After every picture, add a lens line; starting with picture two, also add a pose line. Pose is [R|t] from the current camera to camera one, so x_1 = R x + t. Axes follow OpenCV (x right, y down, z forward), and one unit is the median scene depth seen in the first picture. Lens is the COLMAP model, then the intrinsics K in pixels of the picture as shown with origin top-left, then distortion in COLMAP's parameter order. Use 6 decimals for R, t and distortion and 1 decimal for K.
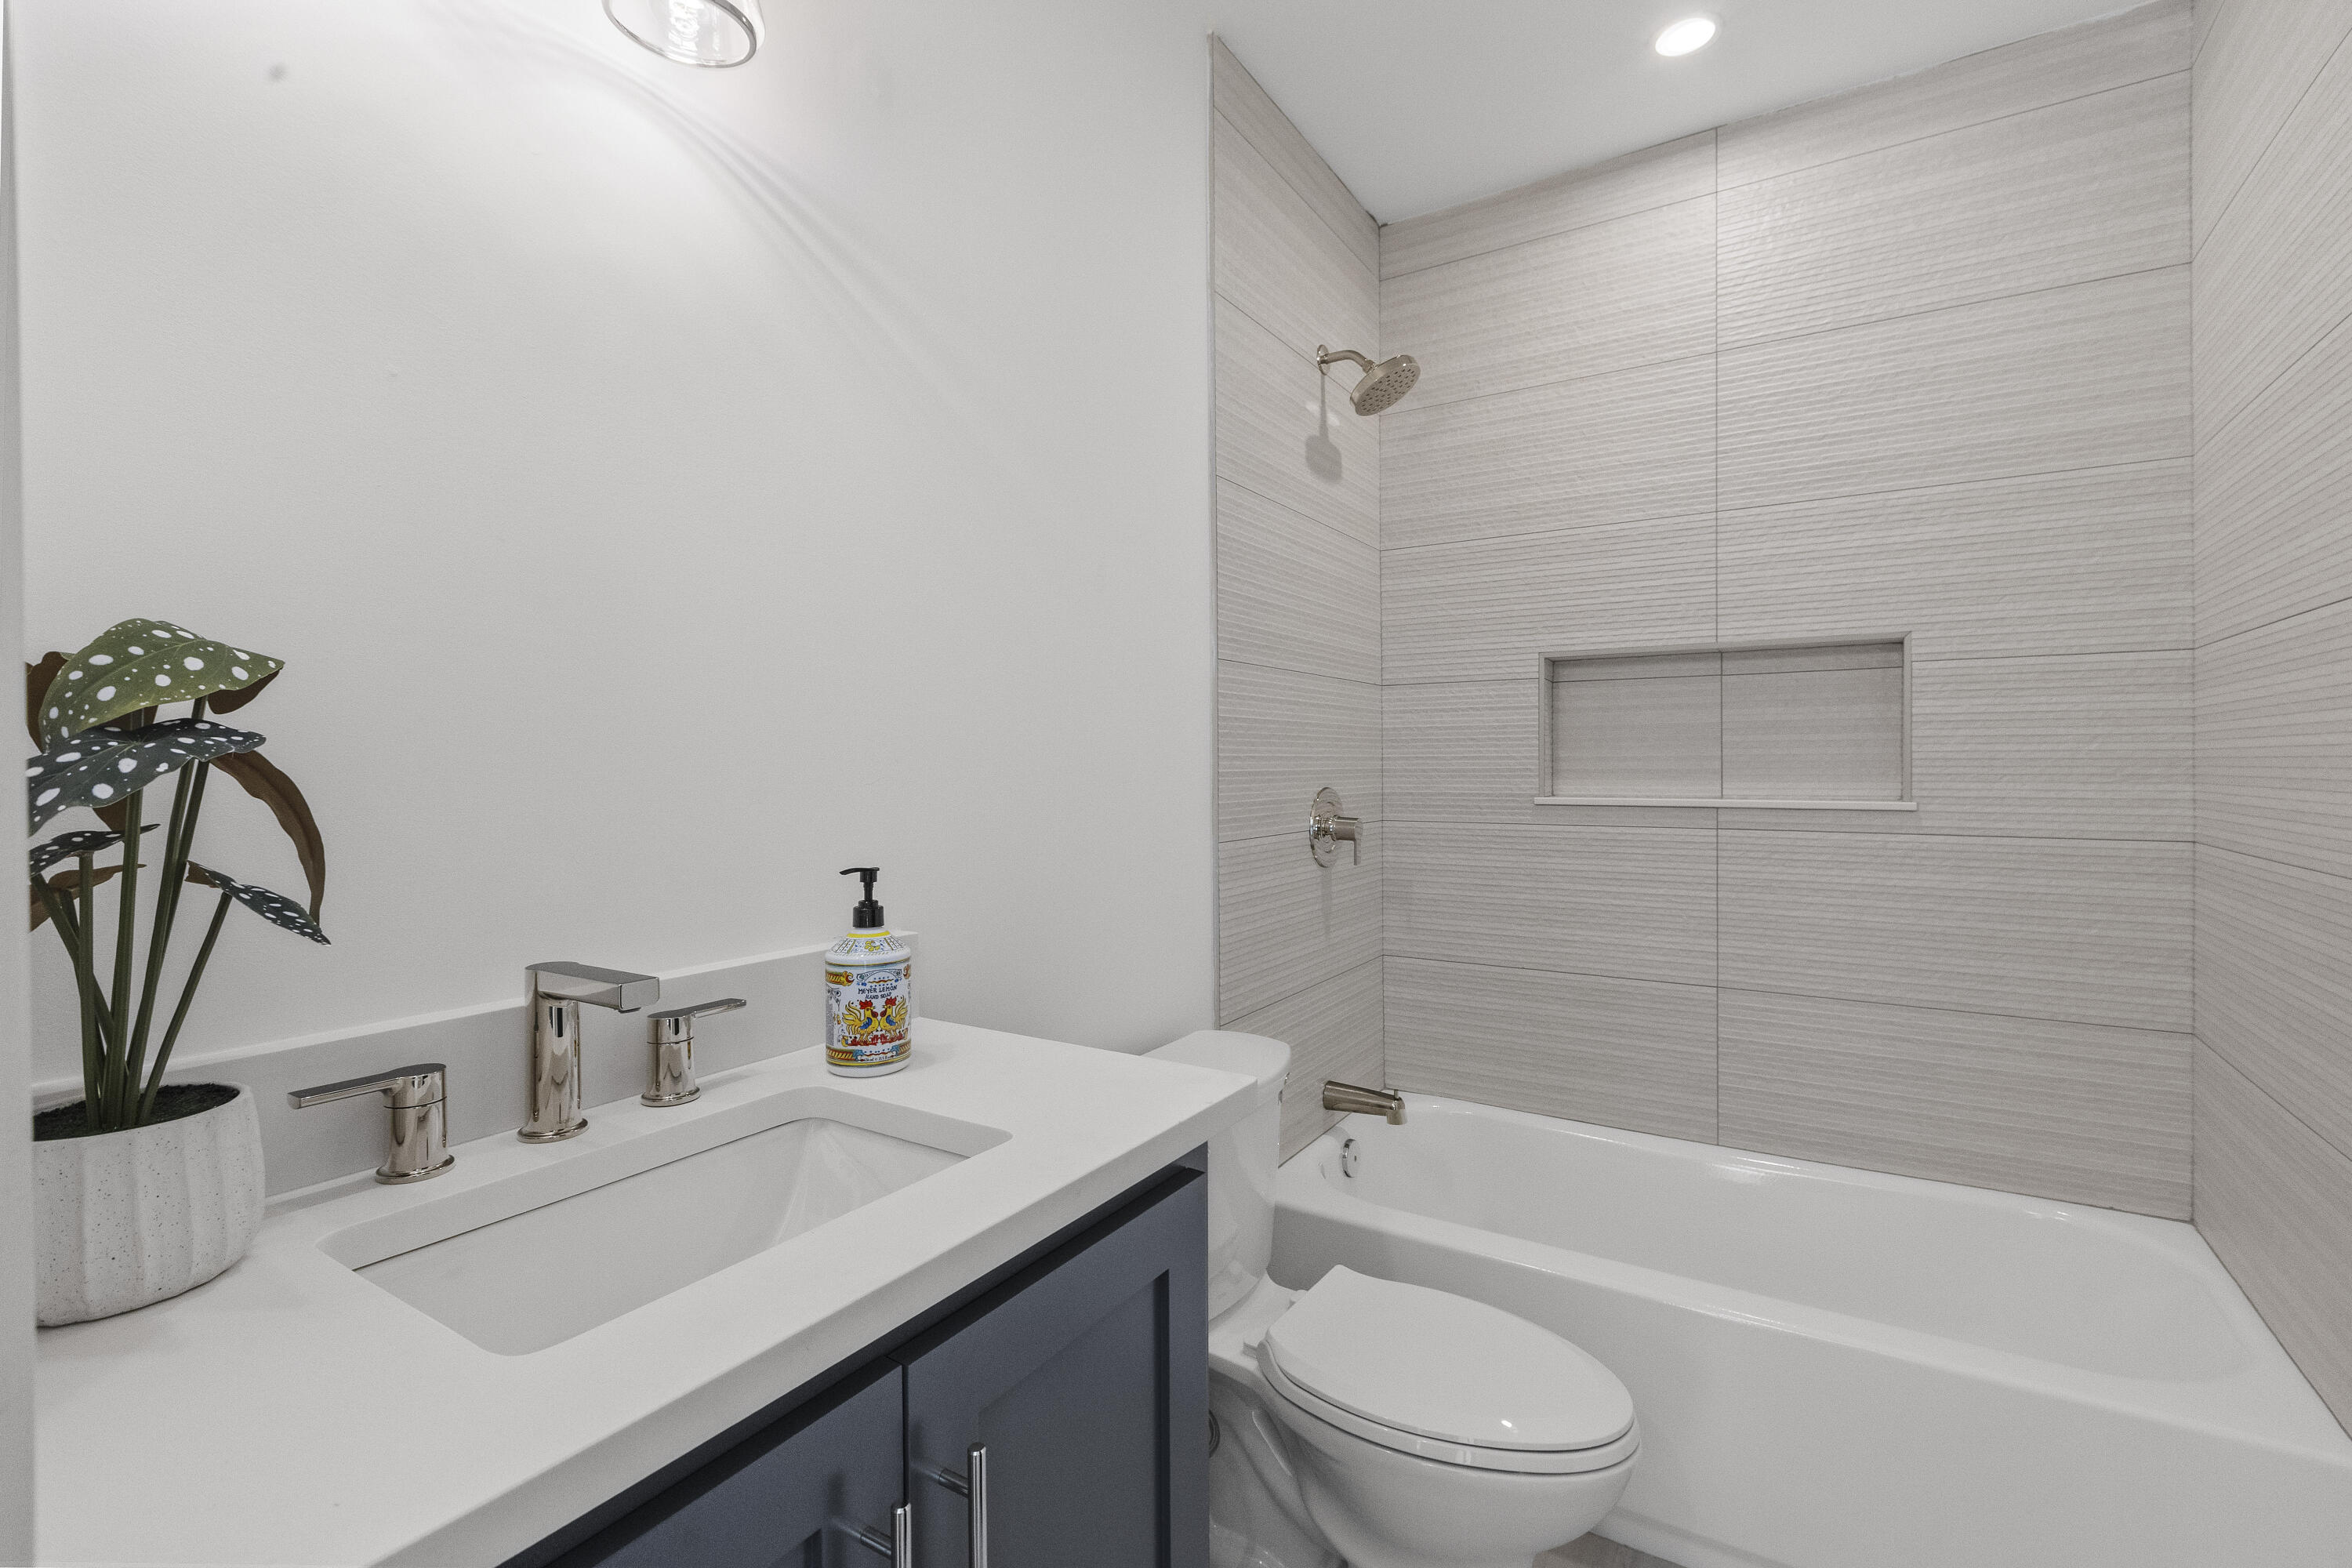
lens RADIAL K [[1068.7, 0, 1175.1], [0, 1068.7, 776.0], [0, 0, 1]] dist [-0.000926, -0.000158]
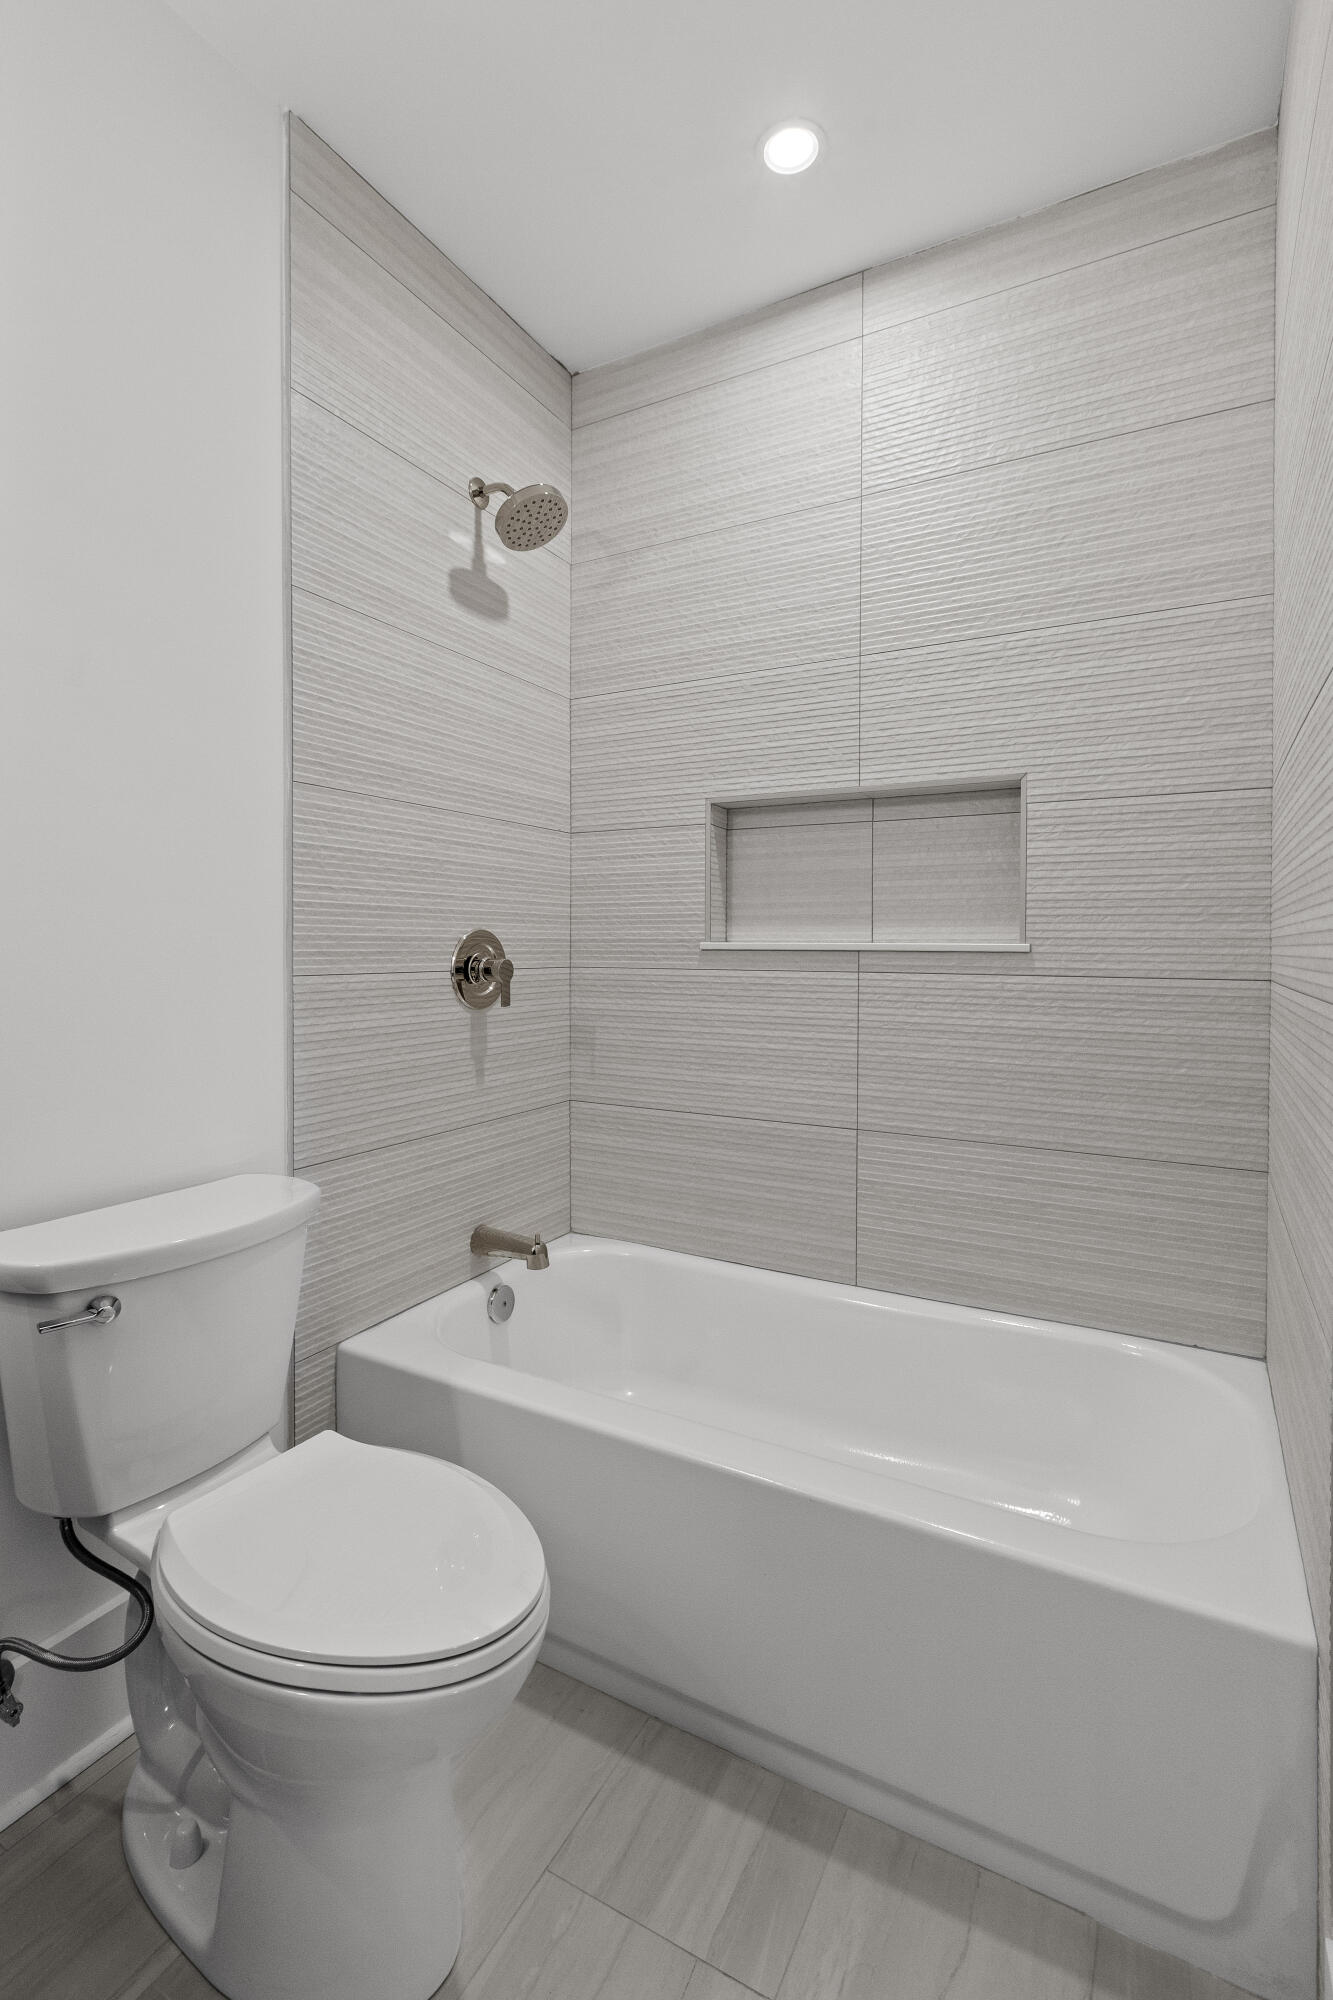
lens RADIAL K [[908.8, 0, 727.0], [0, 908.8, 968.4], [0, 0, 1]] dist [-0.000926, -0.000158]
pose [[0.997749, 0.008645, 0.066504, 0.343601], [-0.009073, 0.999940, 0.006143, 0.043886], [-0.066446, -0.006733, 0.997767, 0.162345]]
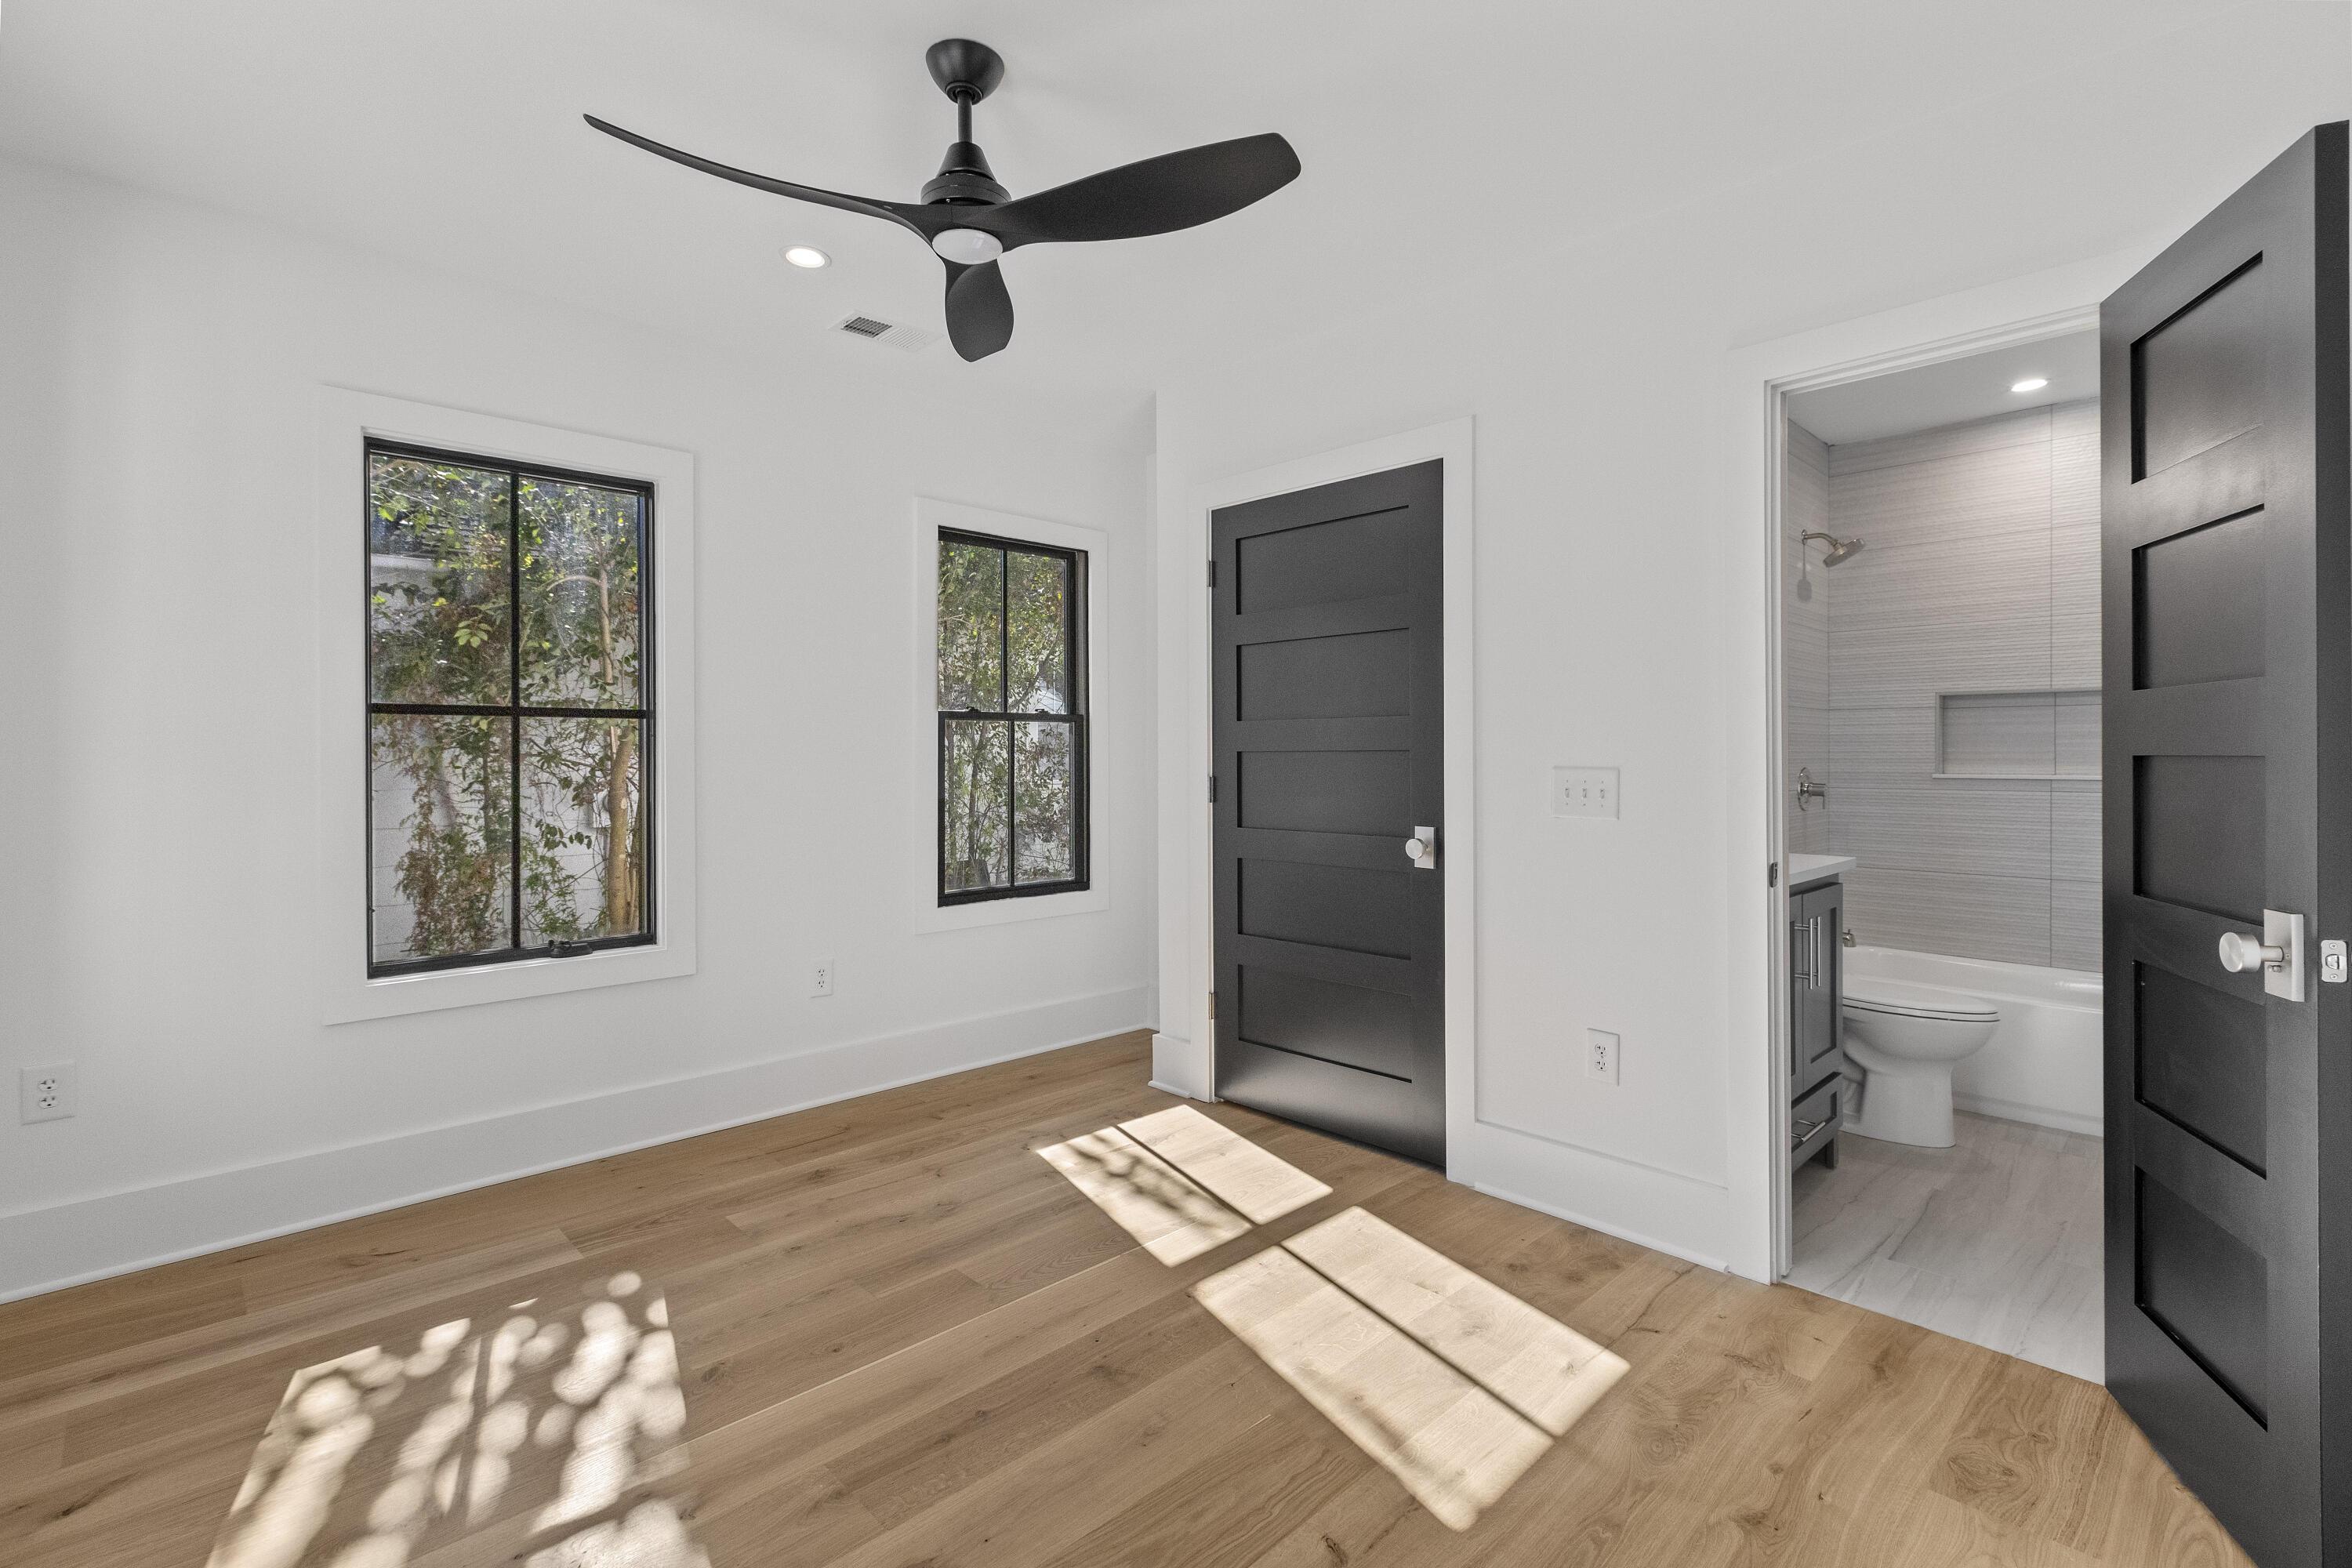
lens RADIAL K [[1068.7, 0, 1167.1], [0, 1068.7, 765.7], [0, 0, 1]] dist [-0.000926, -0.000158]
pose [[0.970030, 0.002479, -0.242974, -0.522729], [-0.001879, 0.999995, 0.002701, 0.003865], [0.242980, -0.002163, 0.970029, -1.155528]]
